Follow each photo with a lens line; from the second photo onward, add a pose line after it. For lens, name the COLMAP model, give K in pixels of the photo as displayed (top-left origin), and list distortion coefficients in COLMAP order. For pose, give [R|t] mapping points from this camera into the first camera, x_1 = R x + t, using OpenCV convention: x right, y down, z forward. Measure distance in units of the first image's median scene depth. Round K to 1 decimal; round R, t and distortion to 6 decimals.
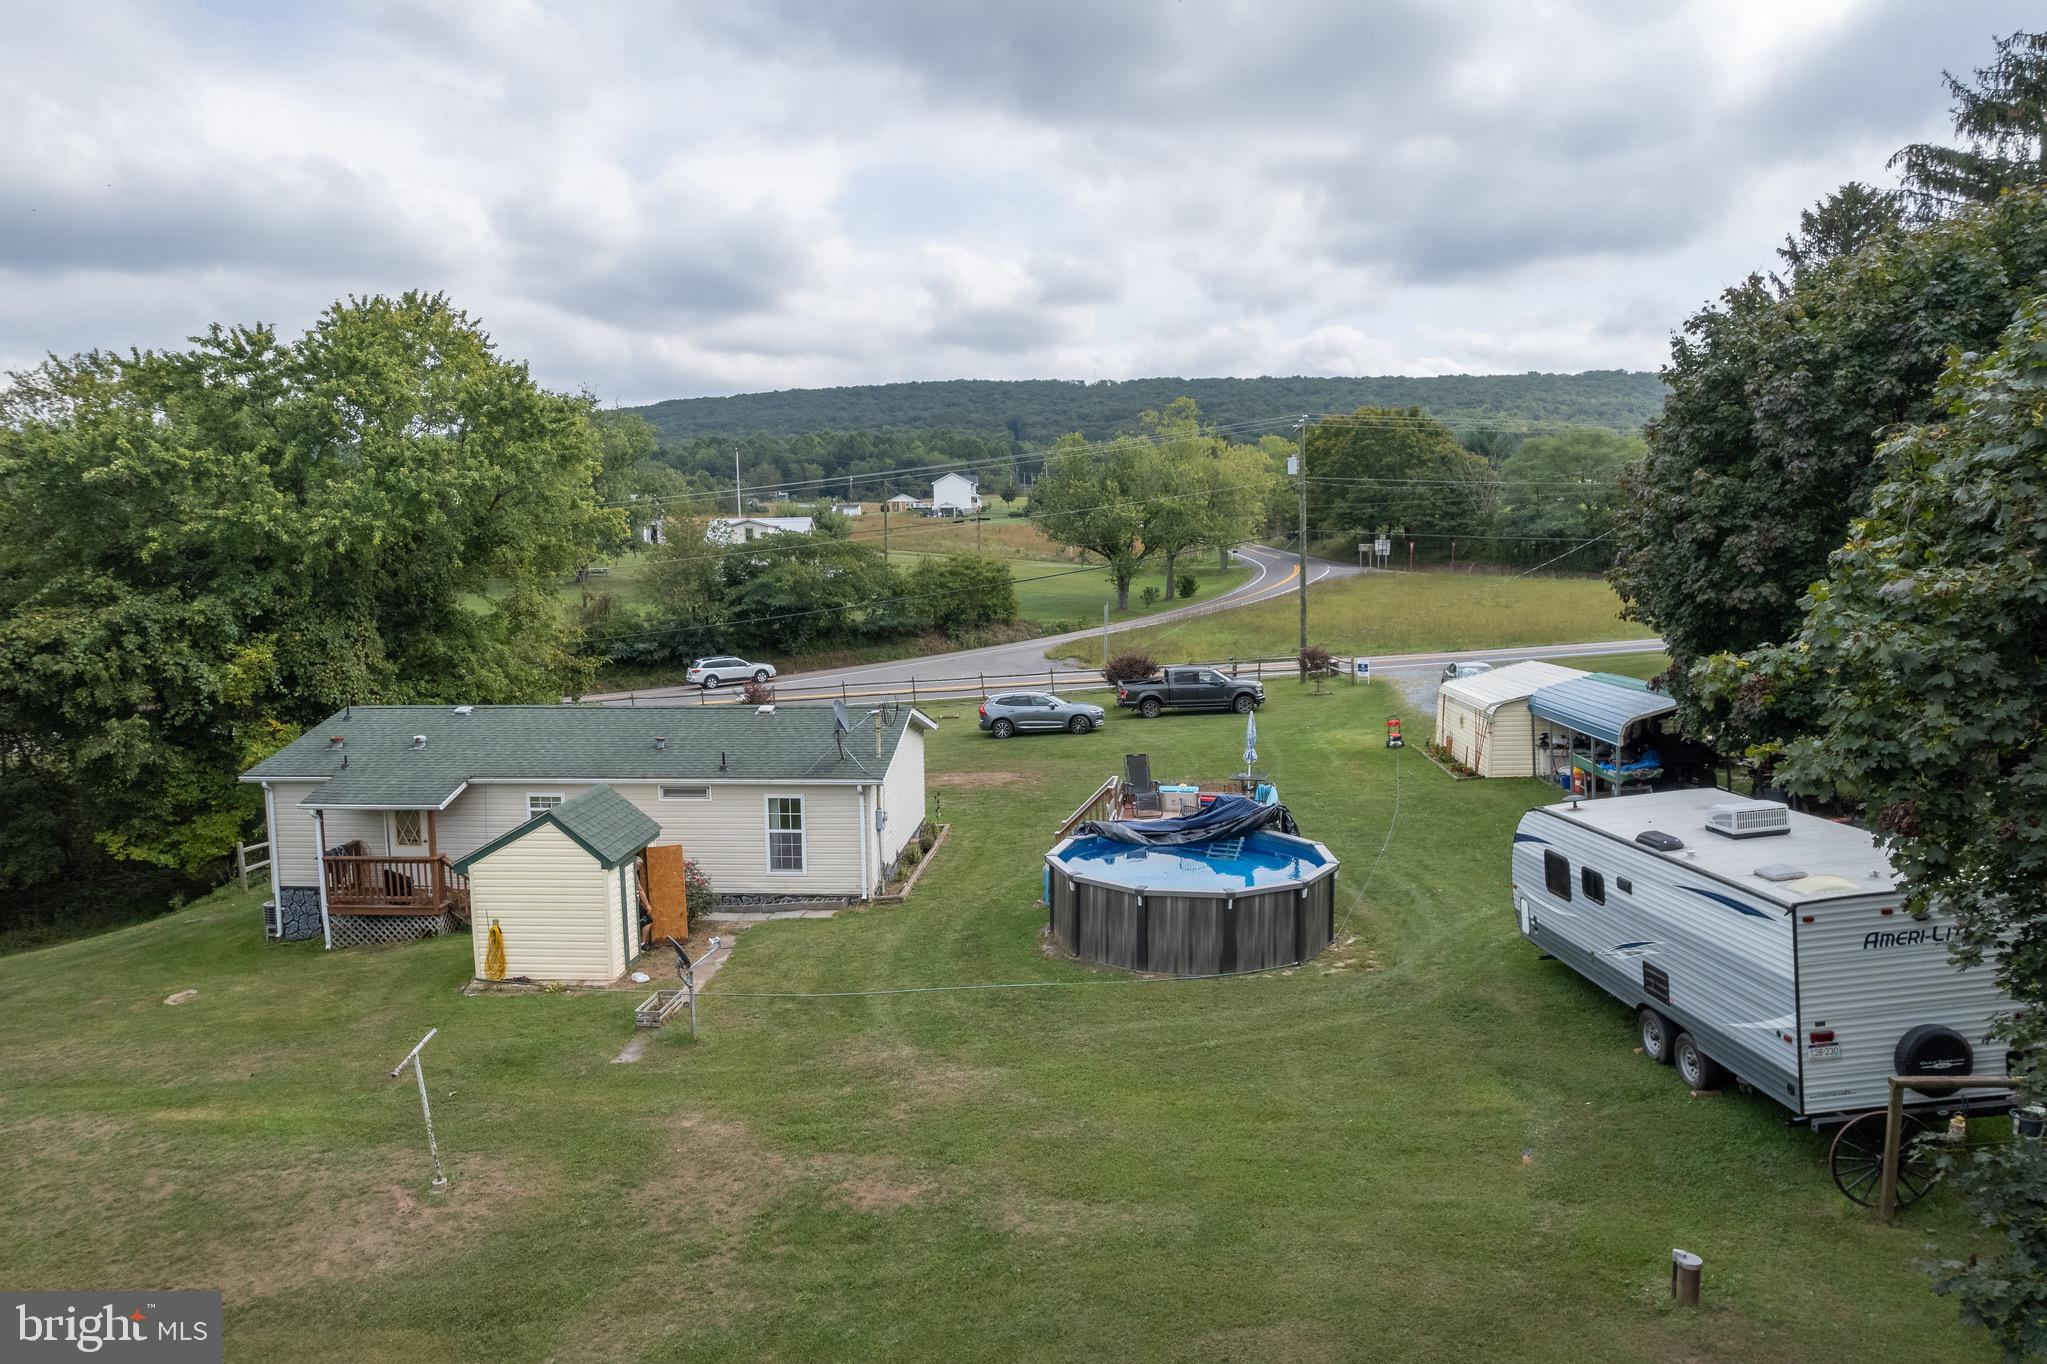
lens RADIAL K [[1319.2, 0, 1027.9], [0, 1319.2, 685.7], [0, 0, 1]] dist [-0.070966, 0.066987]
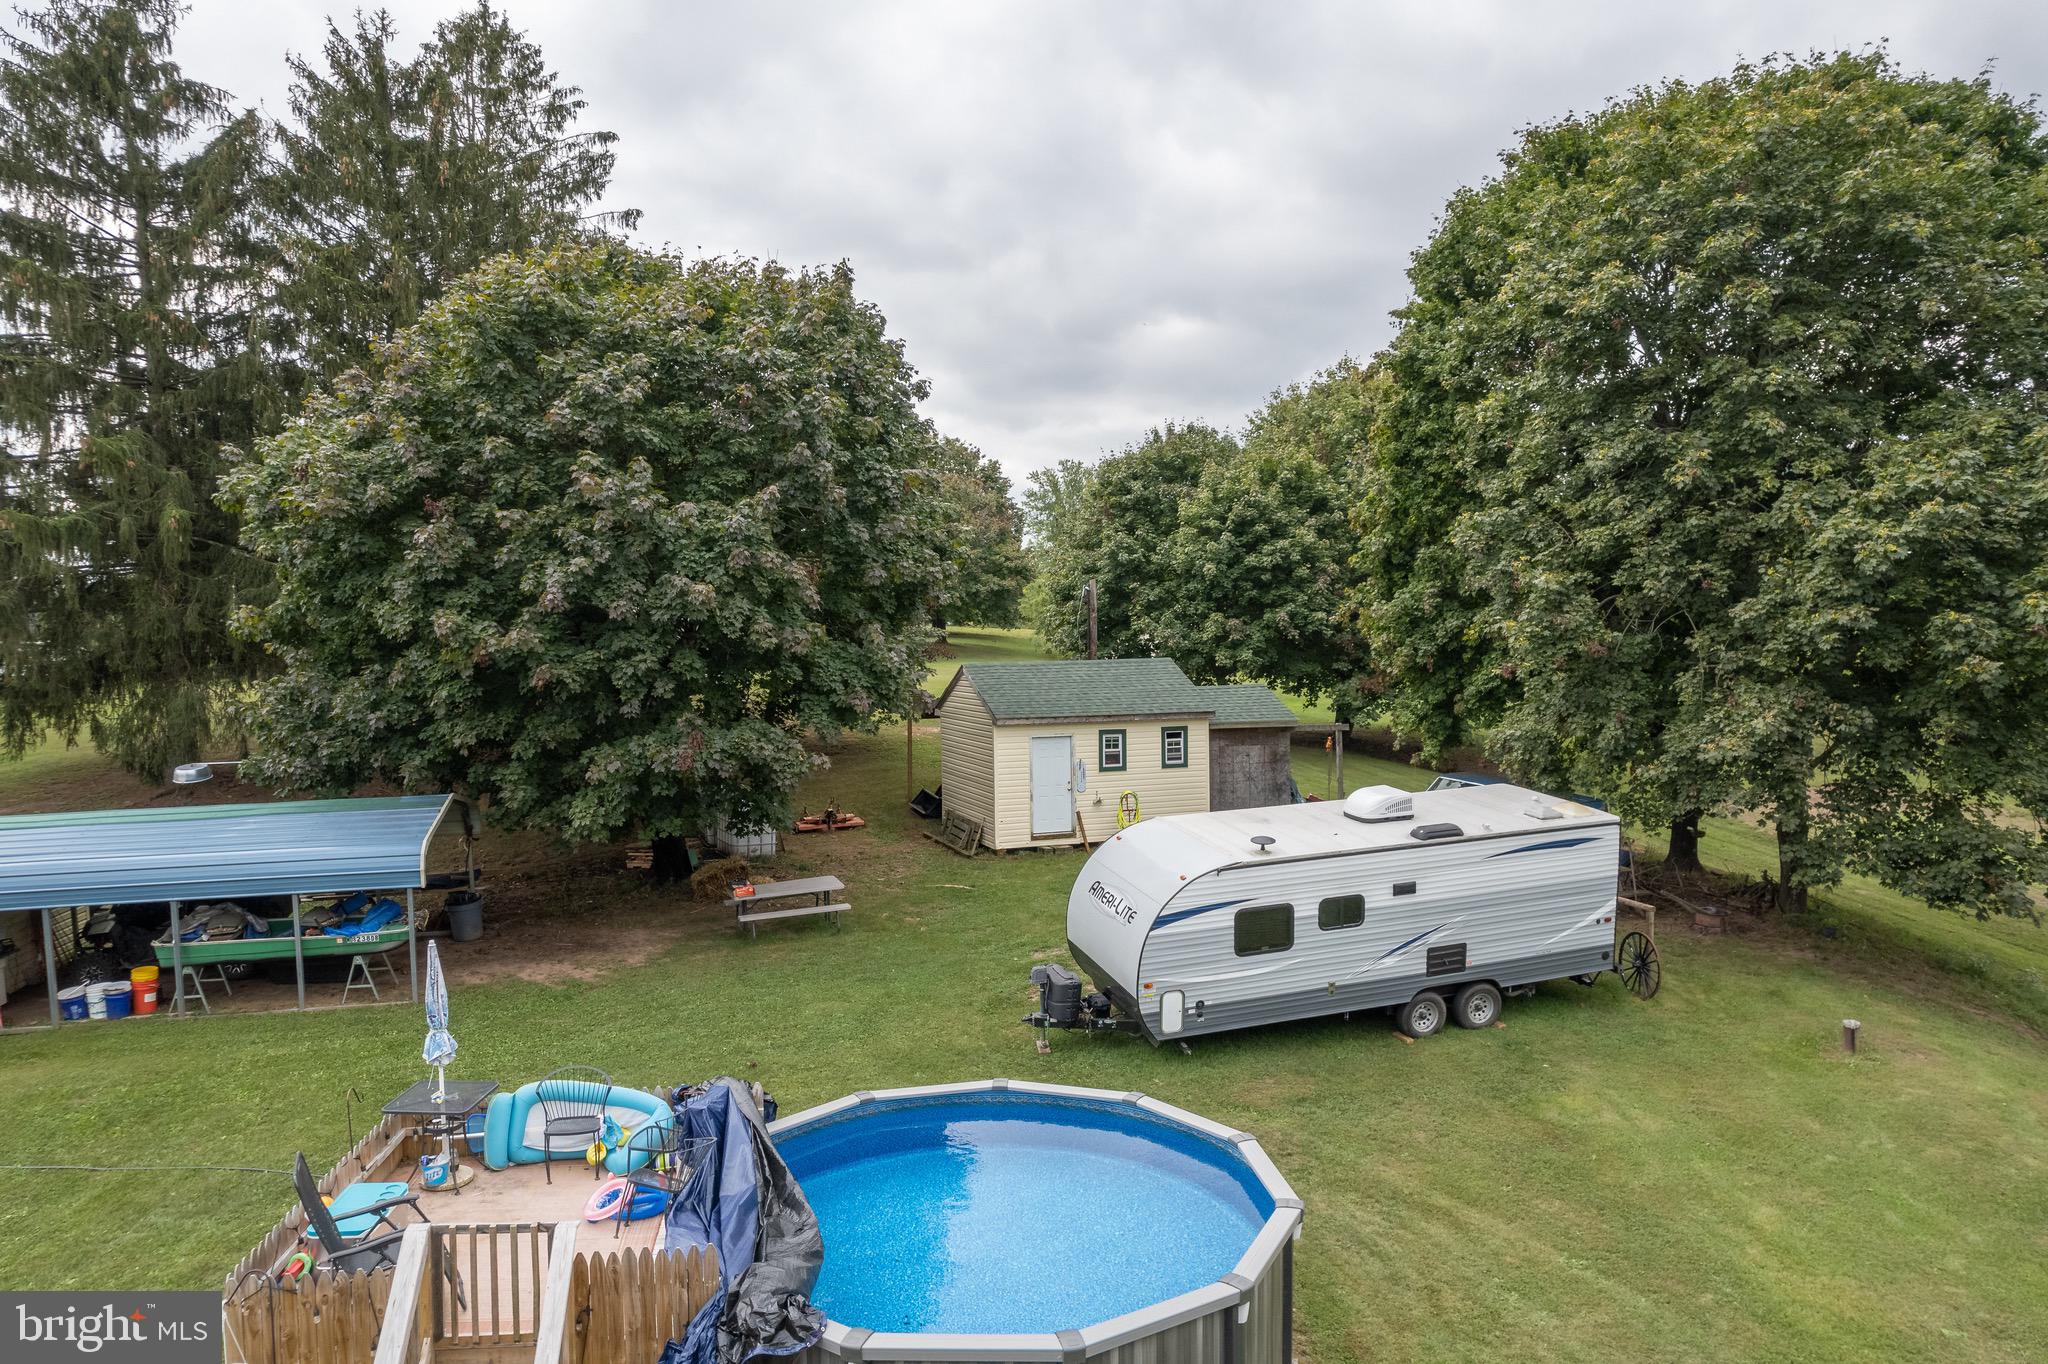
lens RADIAL K [[1319.9, 0, 1028.4], [0, 1319.9, 685.7], [0, 0, 1]] dist [-0.070966, 0.066987]
pose [[-0.268451, -0.032187, 0.962755, -0.220213], [0.116123, 0.991072, 0.065513, -0.052594], [-0.956268, 0.129385, -0.262317, 0.733565]]
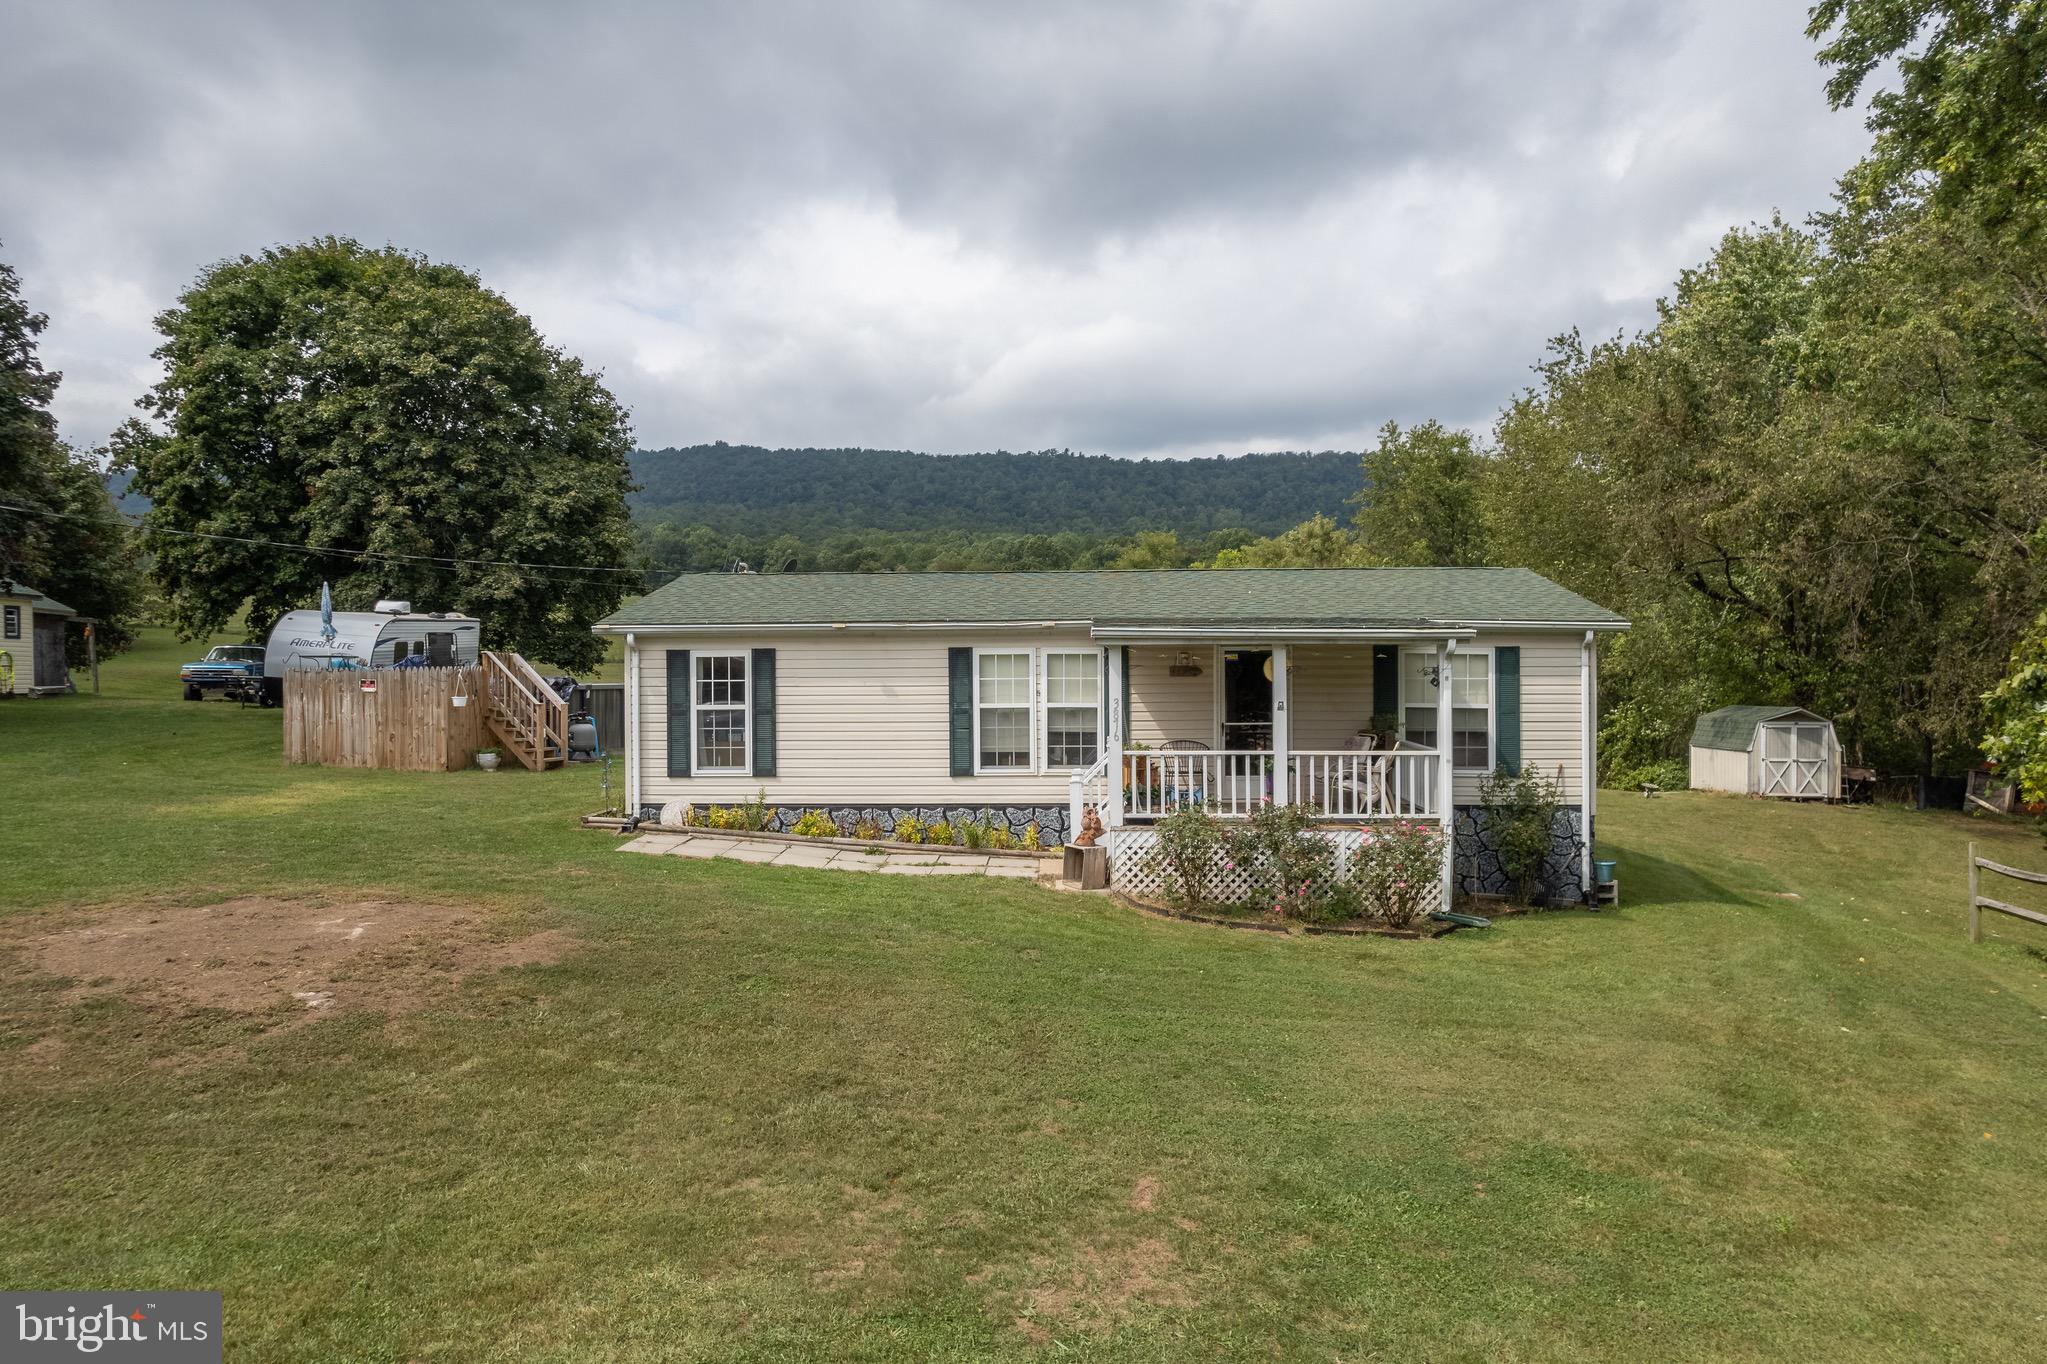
lens RADIAL K [[1319.2, 0, 1027.9], [0, 1319.2, 685.7], [0, 0, 1]] dist [-0.070966, 0.066987]
pose [[-0.999661, 0.015240, -0.021103, -0.229052], [0.012709, 0.993253, 0.115267, -0.004568], [0.022717, 0.114960, -0.993110, 1.514576]]
